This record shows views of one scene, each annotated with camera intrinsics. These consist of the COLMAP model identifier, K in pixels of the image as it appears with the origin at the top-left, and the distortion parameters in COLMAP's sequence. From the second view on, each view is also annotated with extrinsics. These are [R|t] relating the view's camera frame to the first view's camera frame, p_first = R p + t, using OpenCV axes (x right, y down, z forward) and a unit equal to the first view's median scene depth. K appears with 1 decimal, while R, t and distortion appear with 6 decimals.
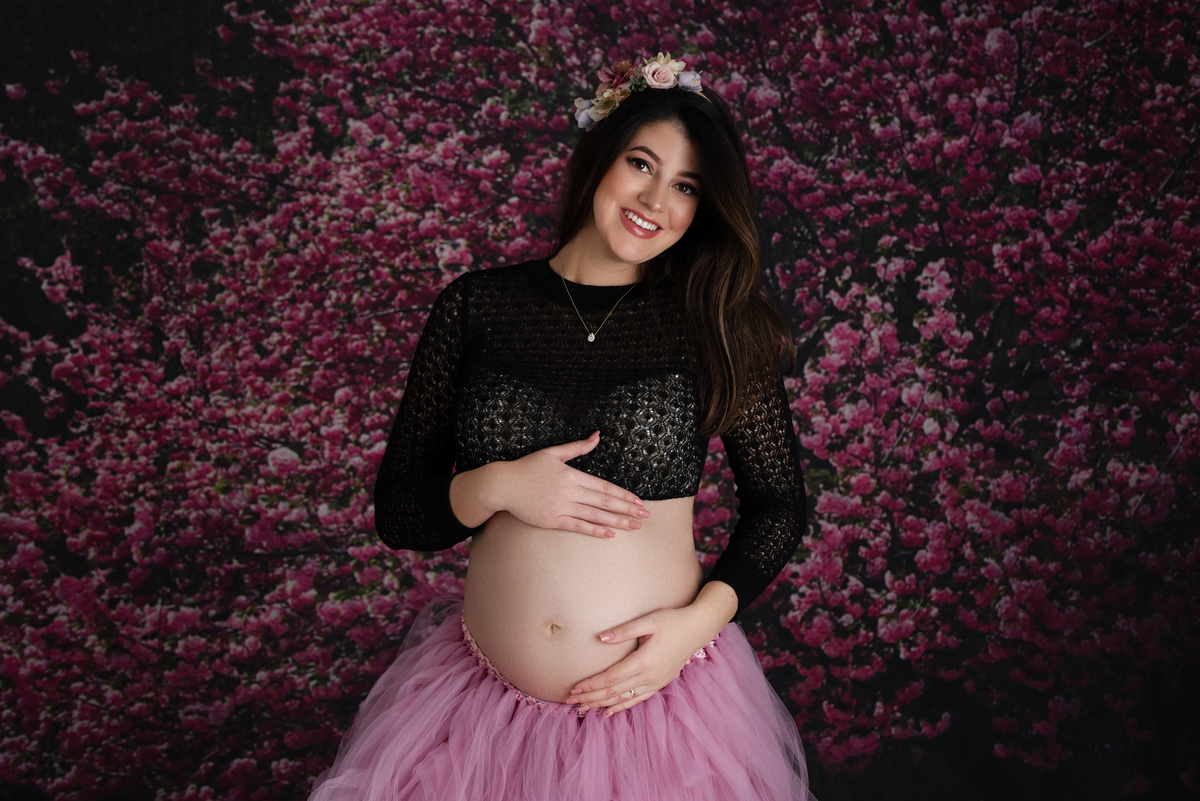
lens RADIAL K [[2843.4, 0, 552.5], [0, 2843.4, 424.0], [0, 0, 1]] dist [-0.019686, 0.000000]
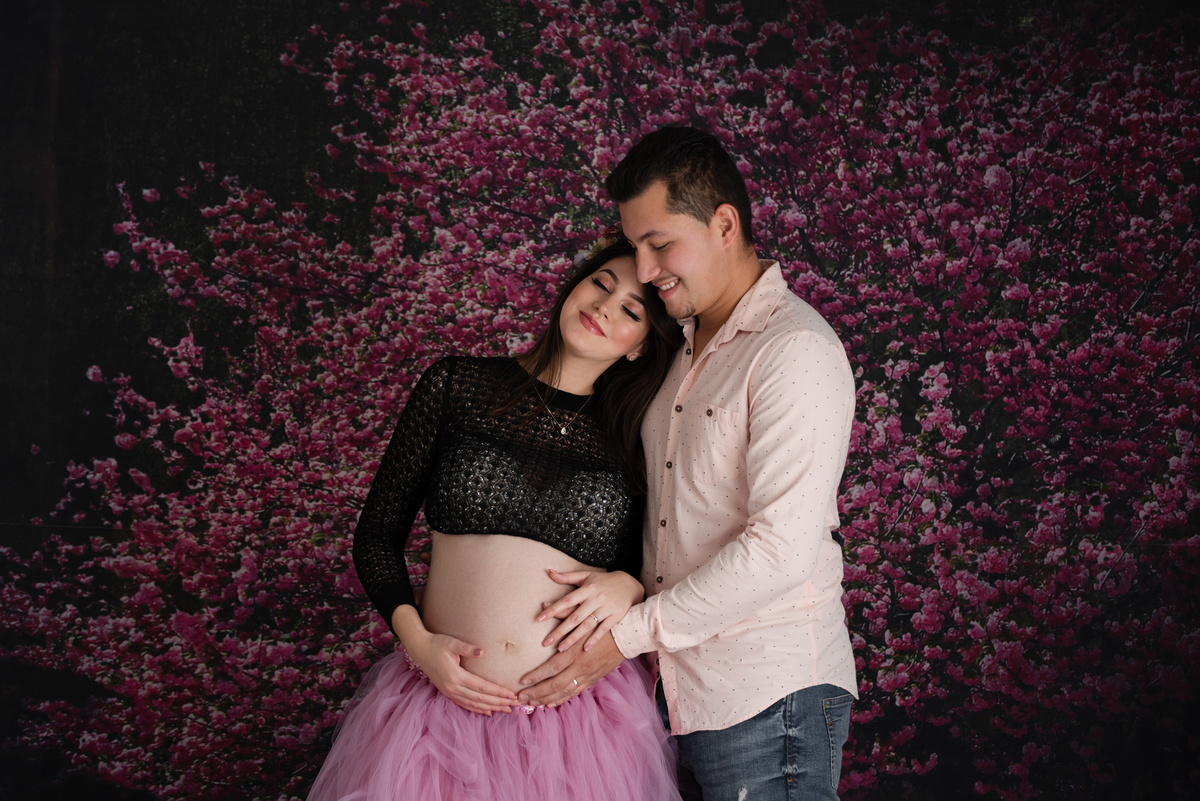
lens RADIAL K [[2843.4, 0, 565.6], [0, 2843.4, 421.3], [0, 0, 1]] dist [-0.019686, 0.000000]
pose [[0.999404, 0.030007, -0.017048, 0.003951], [-0.030458, 0.999176, -0.026816, 0.001834], [0.016230, 0.027320, 0.999495, -0.162893]]
